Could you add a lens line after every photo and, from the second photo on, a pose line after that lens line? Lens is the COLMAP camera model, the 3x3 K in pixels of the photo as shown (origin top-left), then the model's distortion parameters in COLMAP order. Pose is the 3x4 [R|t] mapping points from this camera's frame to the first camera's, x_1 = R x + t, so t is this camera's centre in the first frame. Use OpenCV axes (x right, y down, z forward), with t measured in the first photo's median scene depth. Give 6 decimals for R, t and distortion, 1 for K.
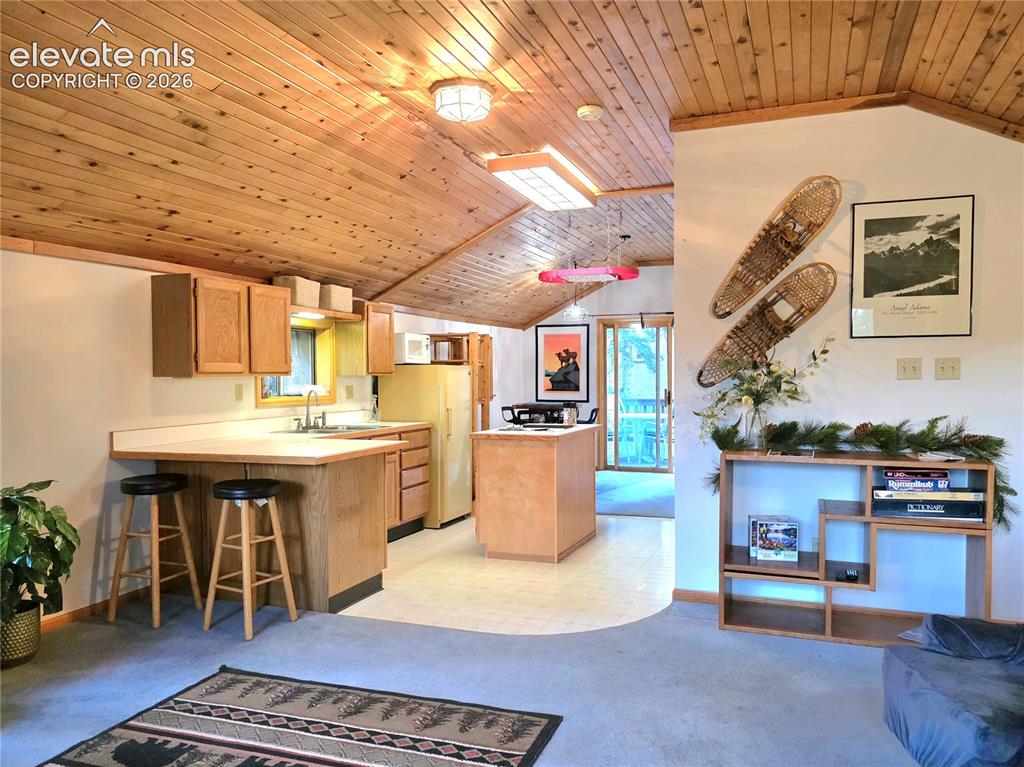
lens RADIAL K [[780.5, 0, 530.4], [0, 780.5, 395.4], [0, 0, 1]] dist [0.042272, -0.003958]
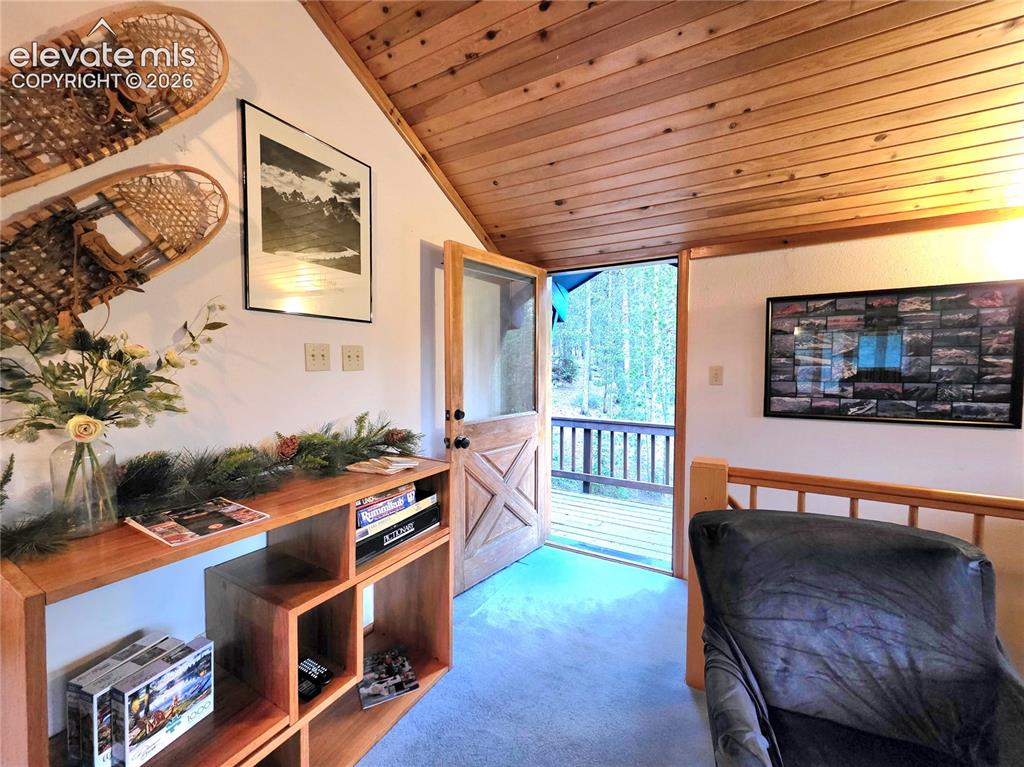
lens RADIAL K [[417.9, 0, 511.9], [0, 417.9, 385.5], [0, 0, 1]] dist [0.000069, -0.000128]
pose [[0.177675, -0.044834, 0.983067, 0.082772], [0.025148, 0.998842, 0.041008, -0.014438], [-0.983768, 0.017436, 0.178597, 0.589476]]
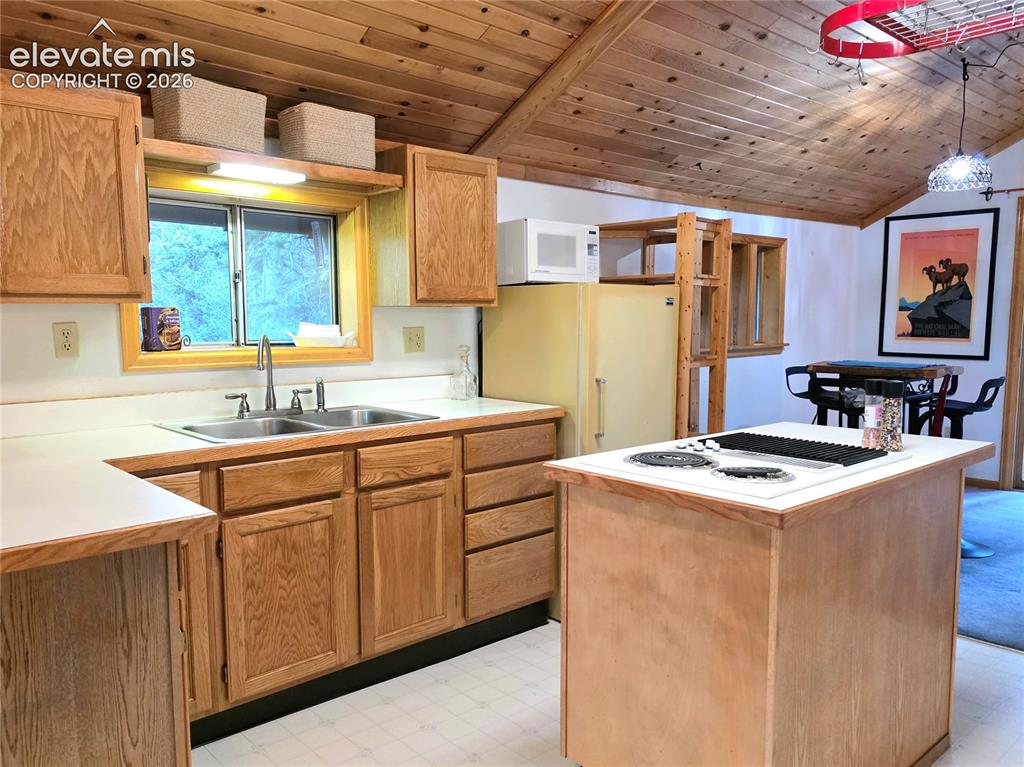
lens RADIAL K [[772.7, 0, 510.9], [0, 772.7, 398.0], [0, 0, 1]] dist [0.071817, -0.078430]
pose [[0.879493, 0.052839, -0.472969, 0.084894], [-0.013361, 0.996167, 0.086446, -0.013280], [0.475723, -0.069710, 0.876828, 0.744688]]
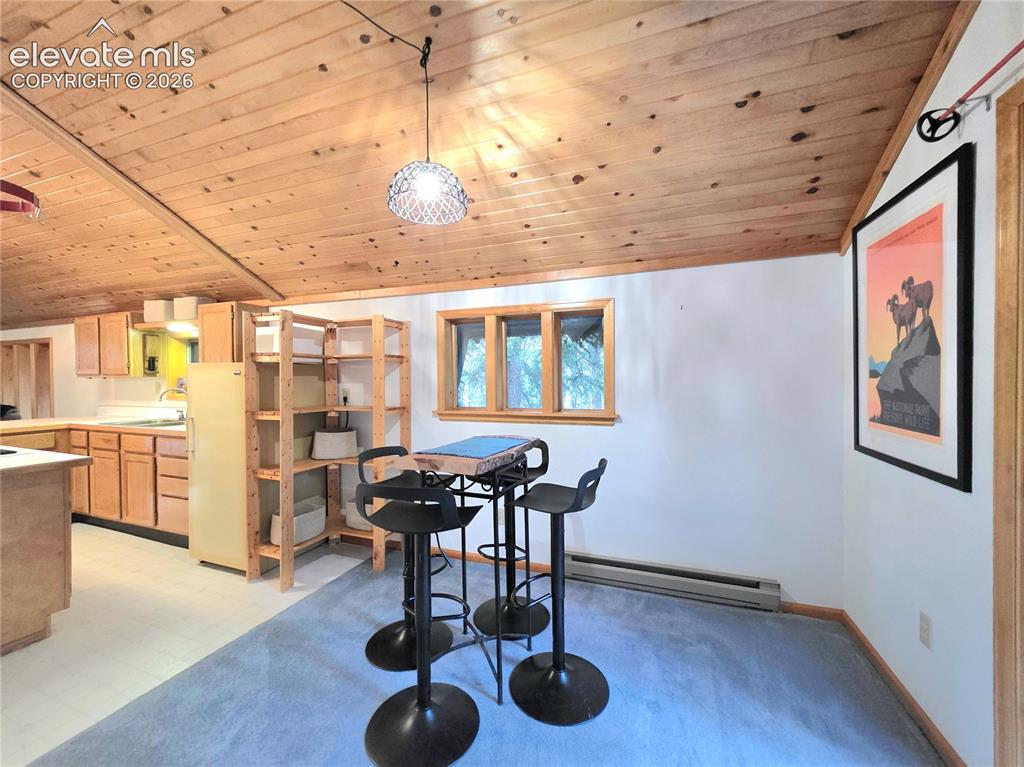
lens RADIAL K [[409.1, 0, 510.4], [0, 409.1, 386.4], [0, 0, 1]] dist [0.002439, 0.000527]
pose [[-0.021336, 0.018482, -0.999602, 0.383995], [-0.025468, 0.999495, 0.019024, -0.039579], [0.999448, 0.025863, -0.020854, 1.697839]]
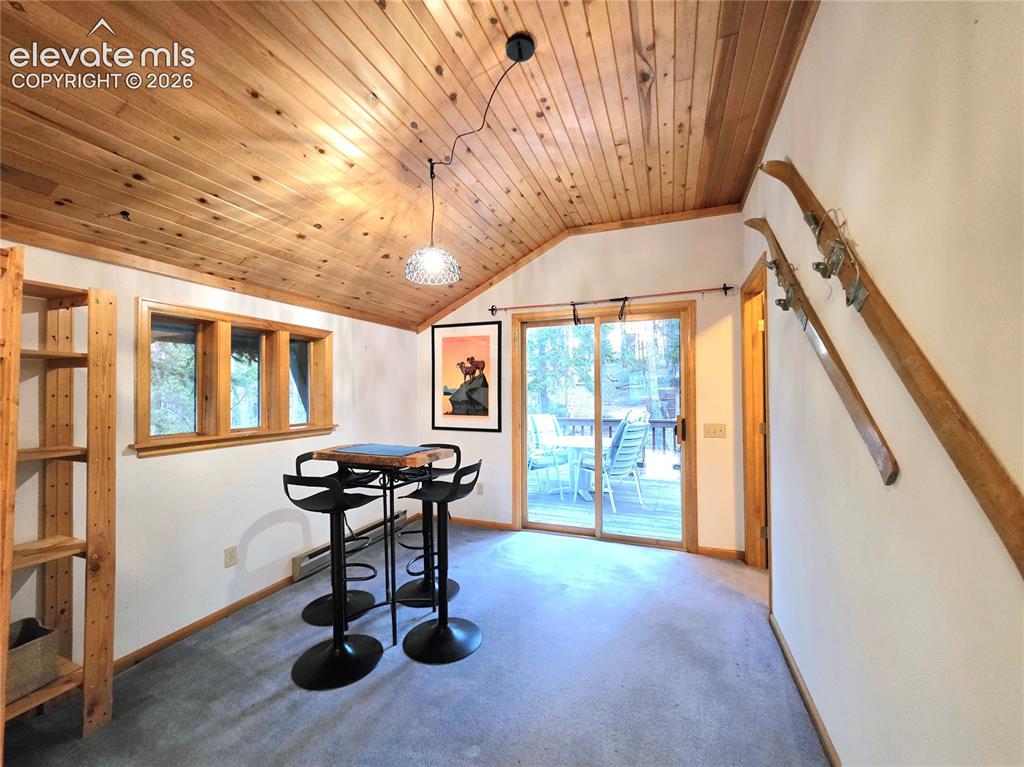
lens RADIAL K [[409.1, 0, 510.4], [0, 409.1, 386.4], [0, 0, 1]] dist [0.002439, 0.000527]
pose [[0.999412, -0.000769, -0.034288, 0.187540], [-0.000818, 0.998929, -0.046265, -0.029177], [0.034287, 0.046266, 0.998341, 1.229931]]
